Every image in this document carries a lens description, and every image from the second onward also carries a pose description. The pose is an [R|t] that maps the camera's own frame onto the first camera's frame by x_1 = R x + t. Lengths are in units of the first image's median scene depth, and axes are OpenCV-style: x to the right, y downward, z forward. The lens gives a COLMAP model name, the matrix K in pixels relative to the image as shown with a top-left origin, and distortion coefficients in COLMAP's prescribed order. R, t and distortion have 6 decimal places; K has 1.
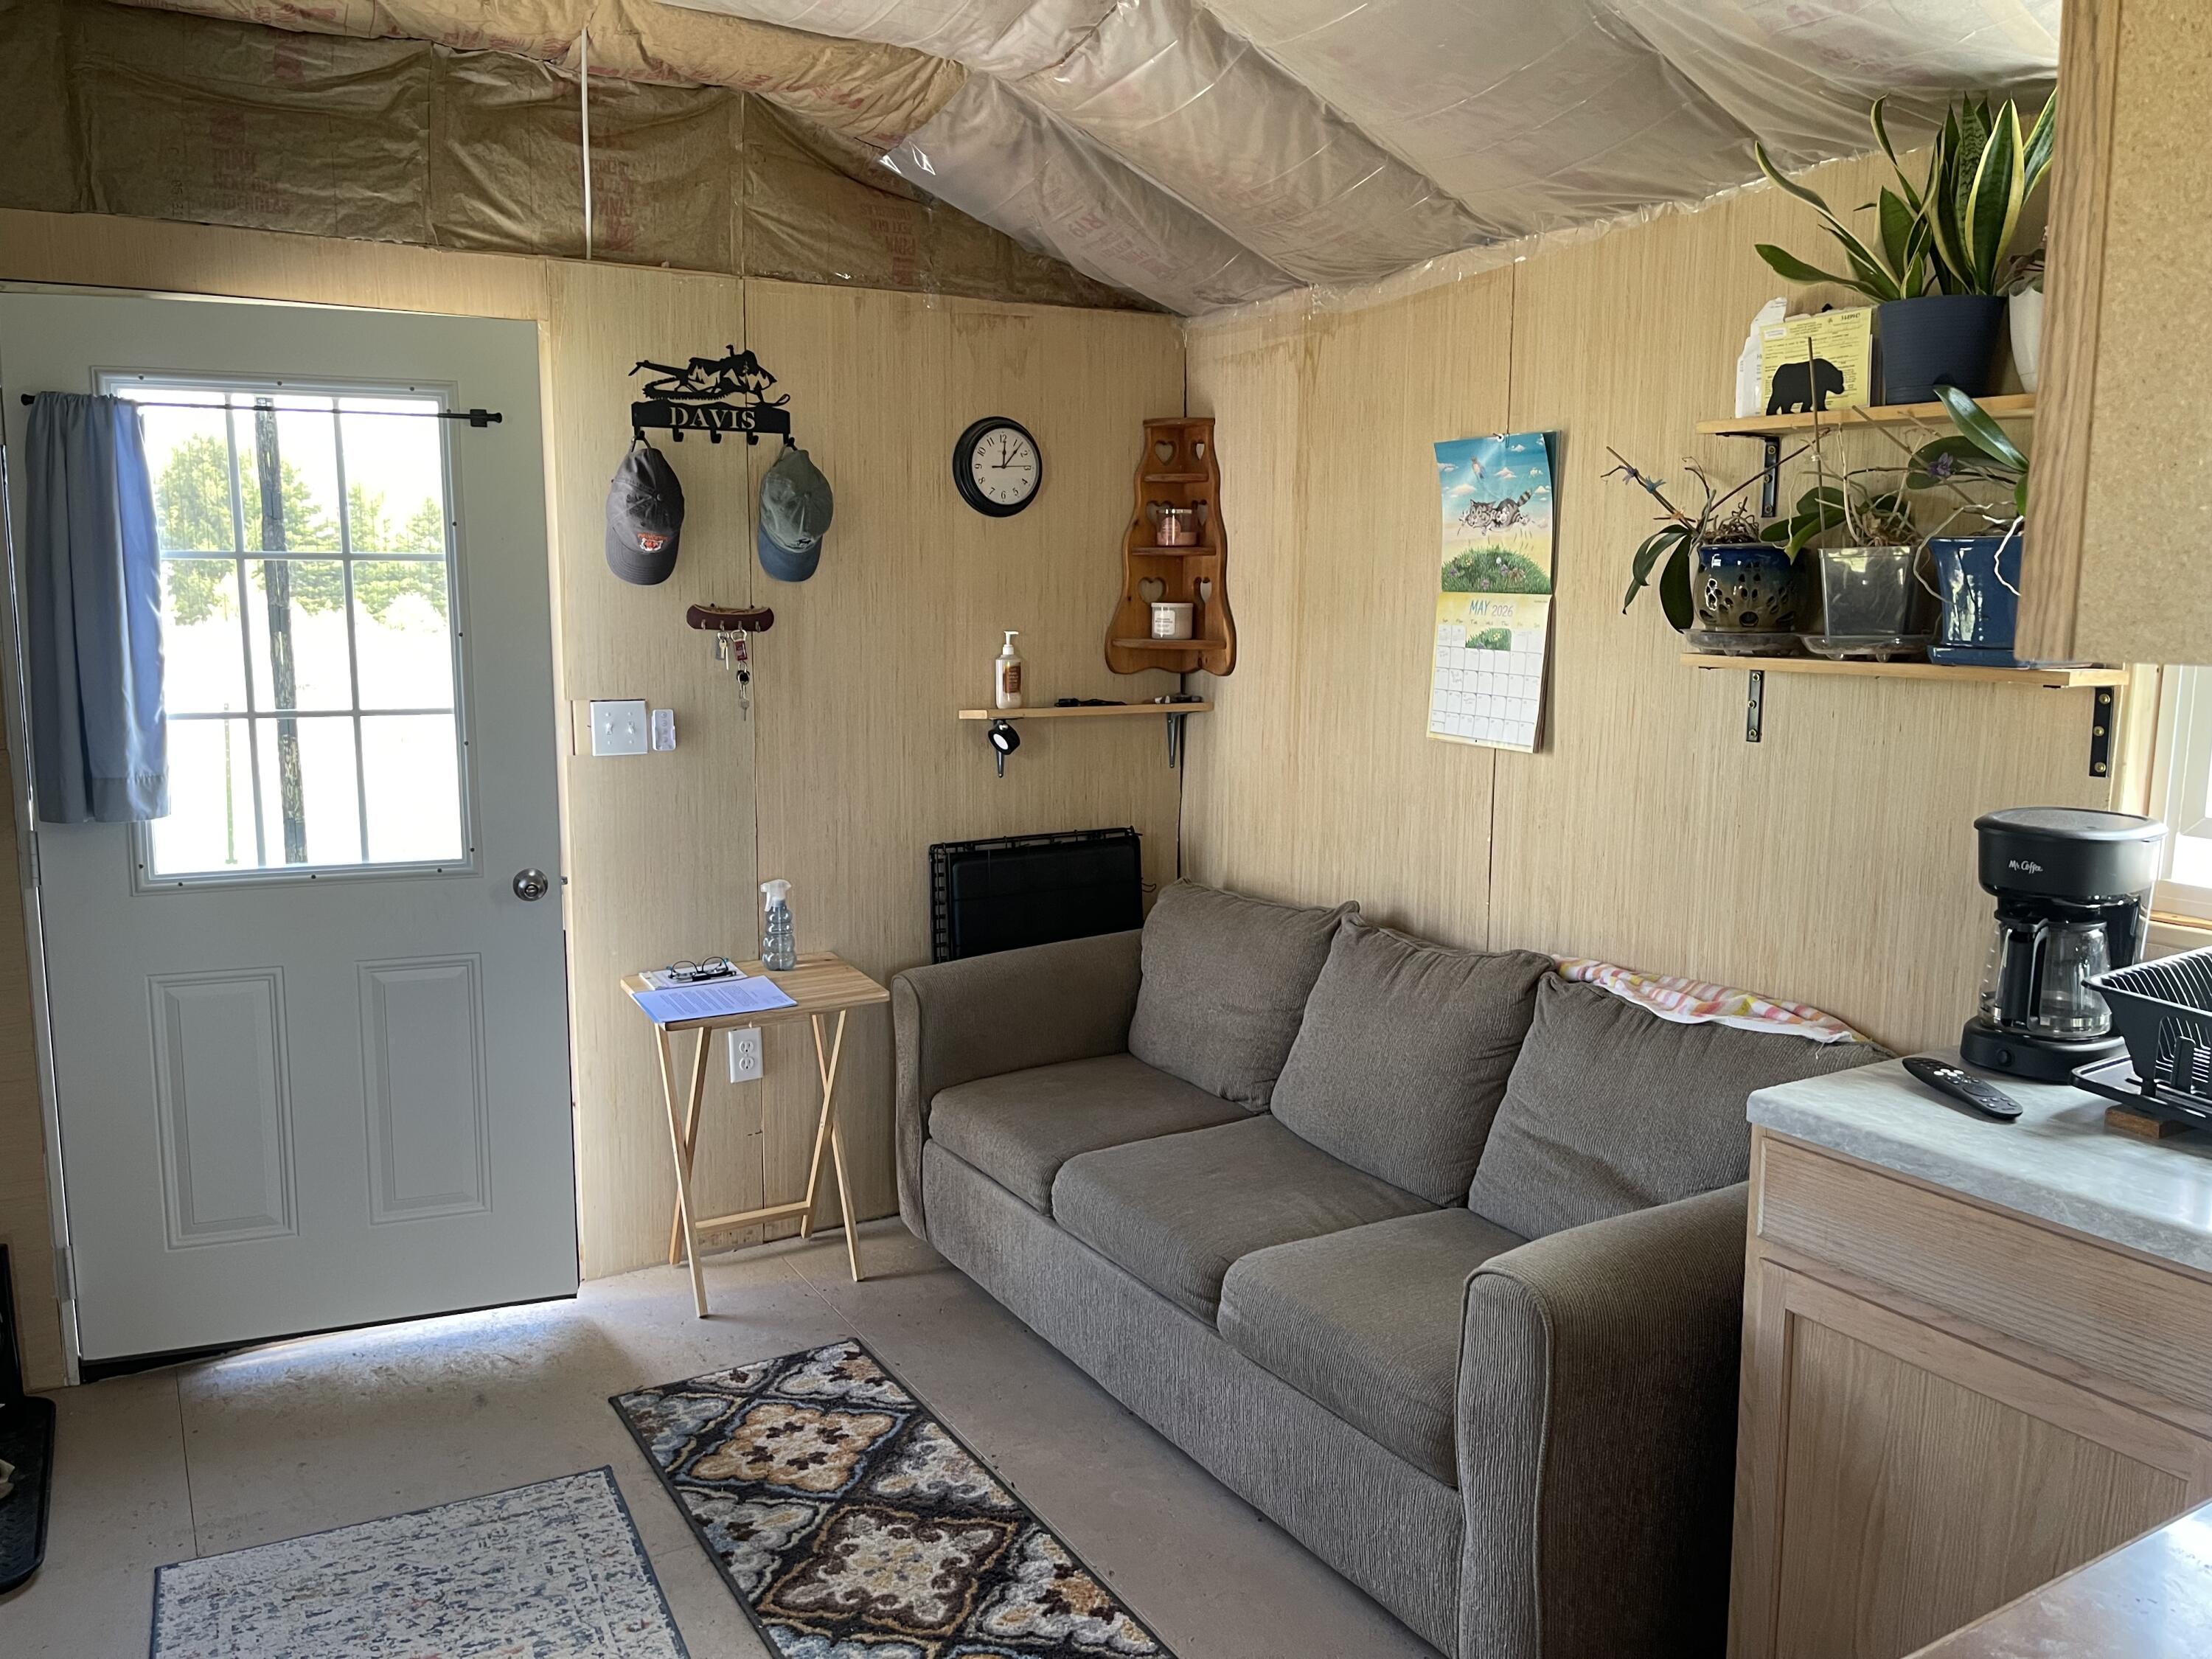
lens RADIAL K [[1682.7, 0, 1112.7], [0, 1682.7, 837.7], [0, 0, 1]] dist [0.095472, -0.122469]
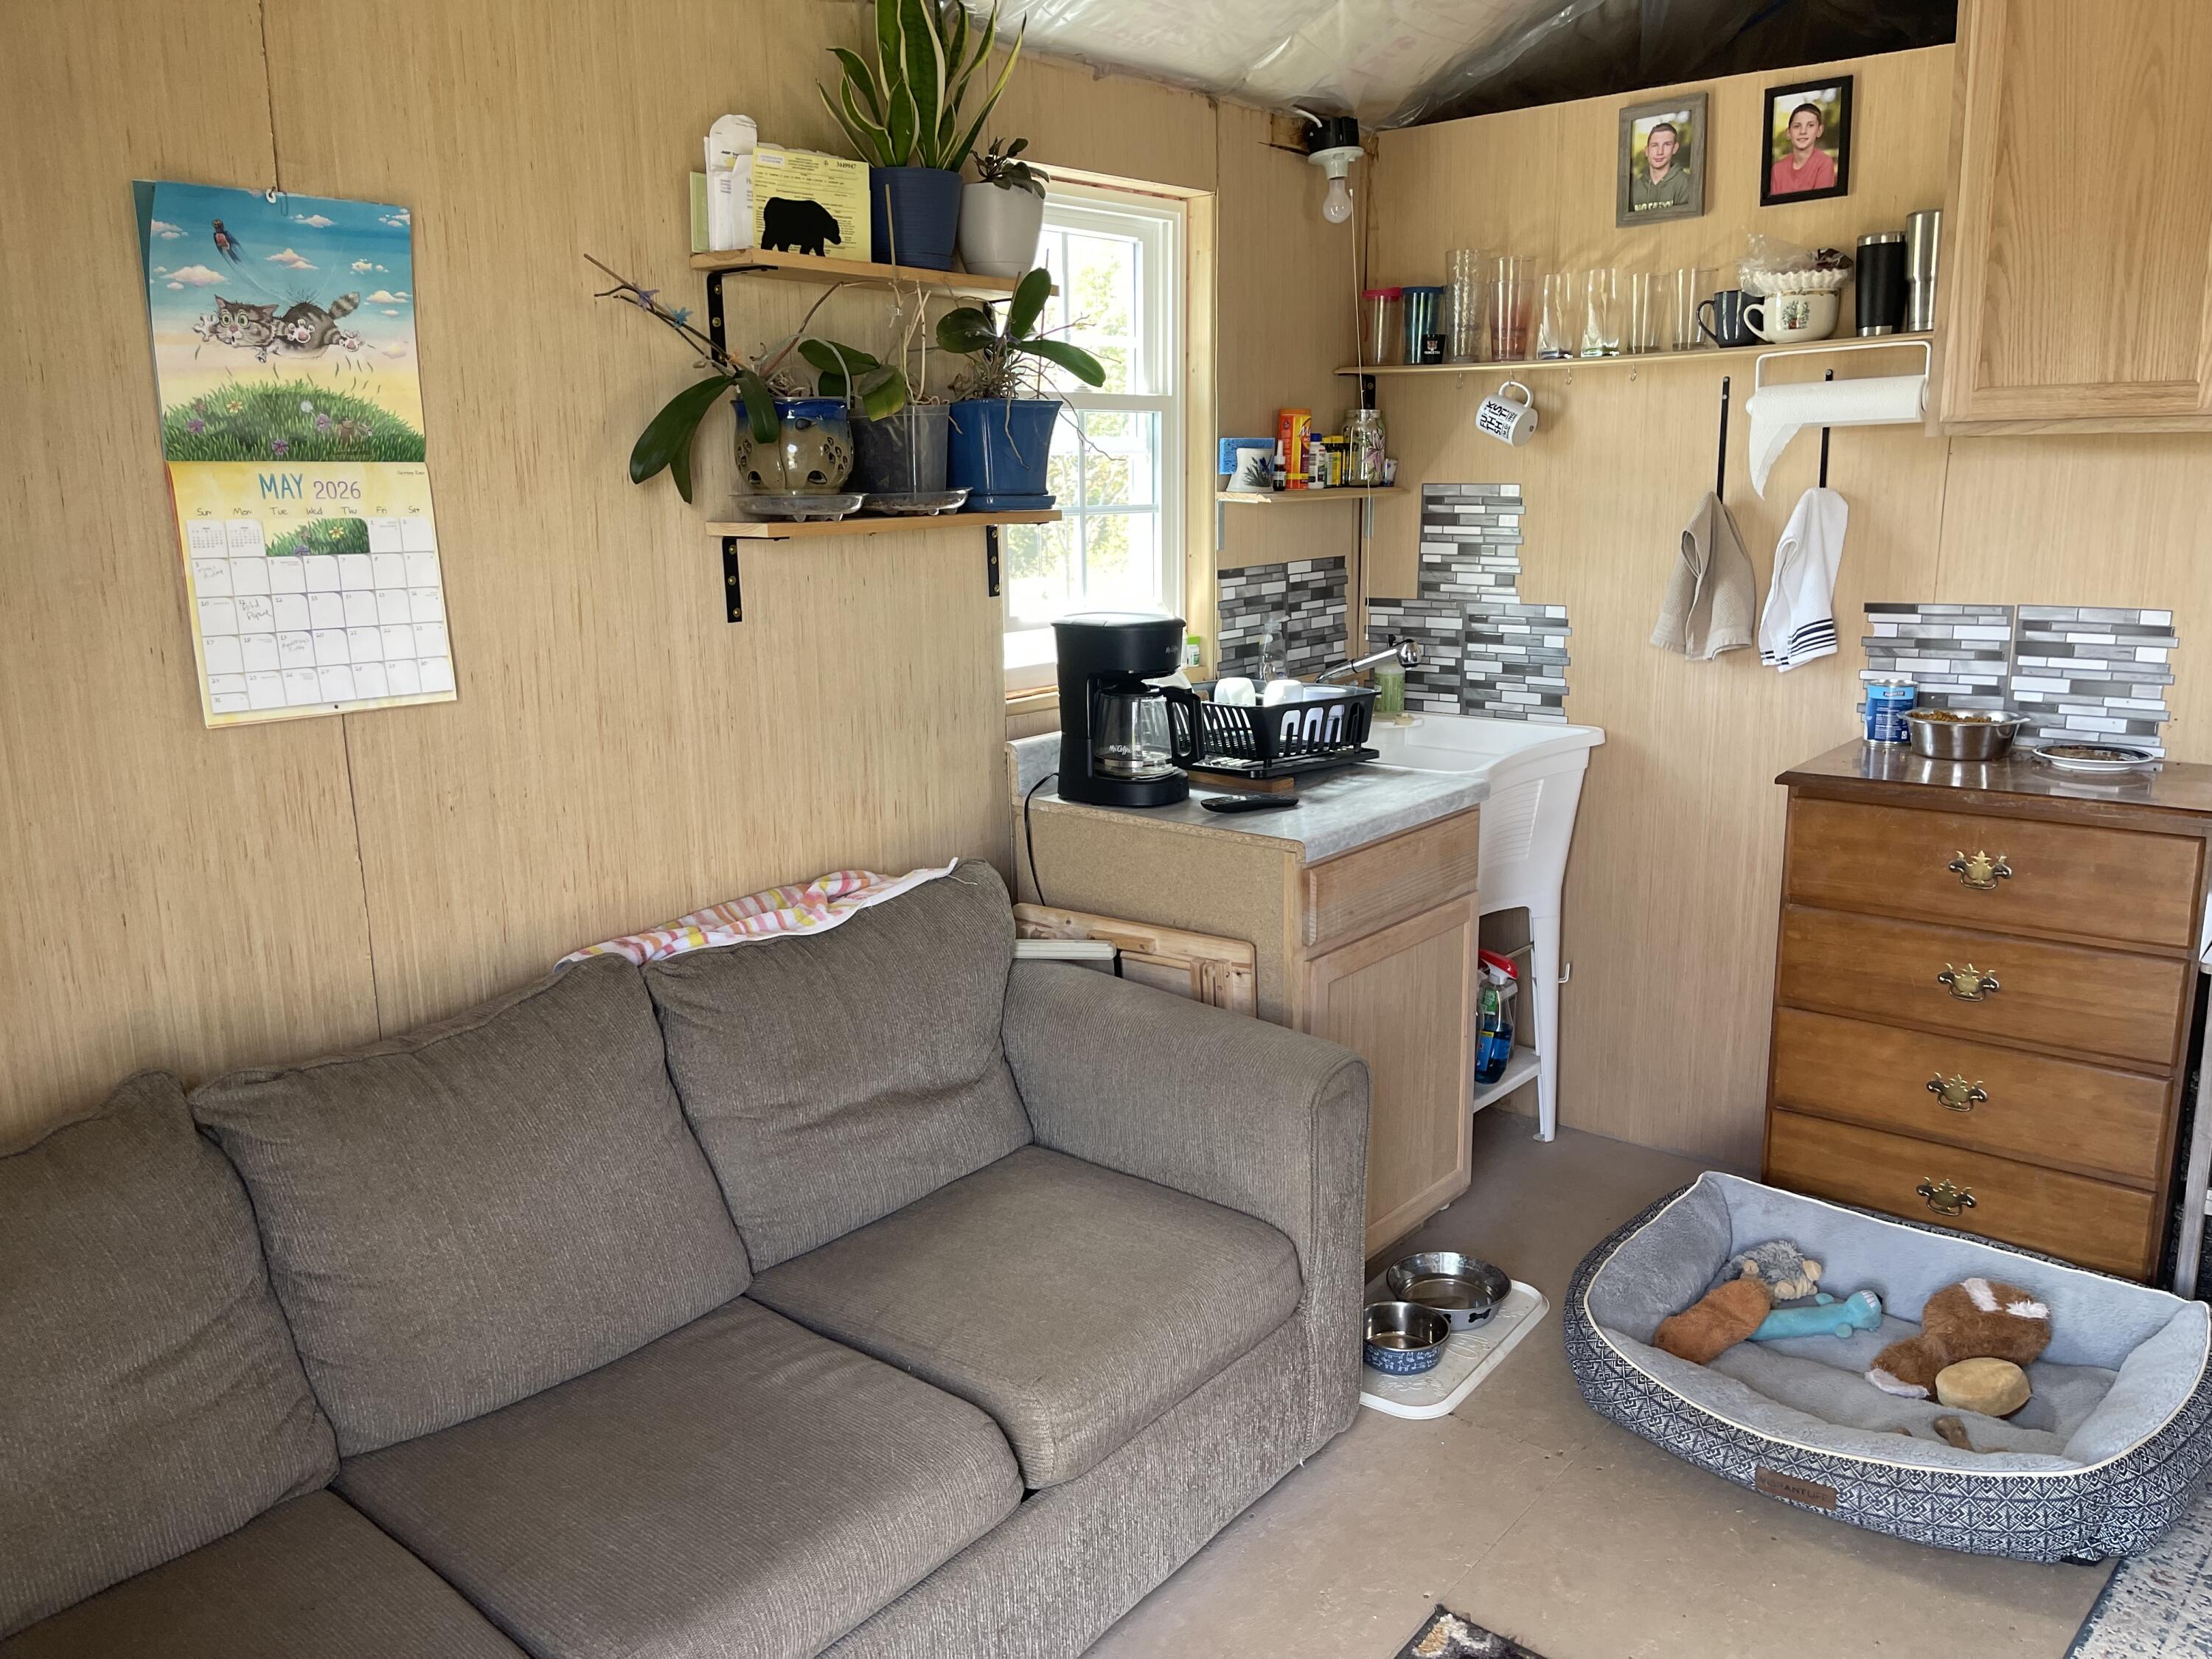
lens RADIAL K [[1682.7, 0, 1112.7], [0, 1682.7, 837.7], [0, 0, 1]] dist [0.095472, -0.122469]
pose [[-0.333322, -0.206522, 0.919916, -0.547281], [0.160607, 0.949015, 0.271249, -0.162220], [-0.929033, 0.238158, -0.283158, 1.115597]]
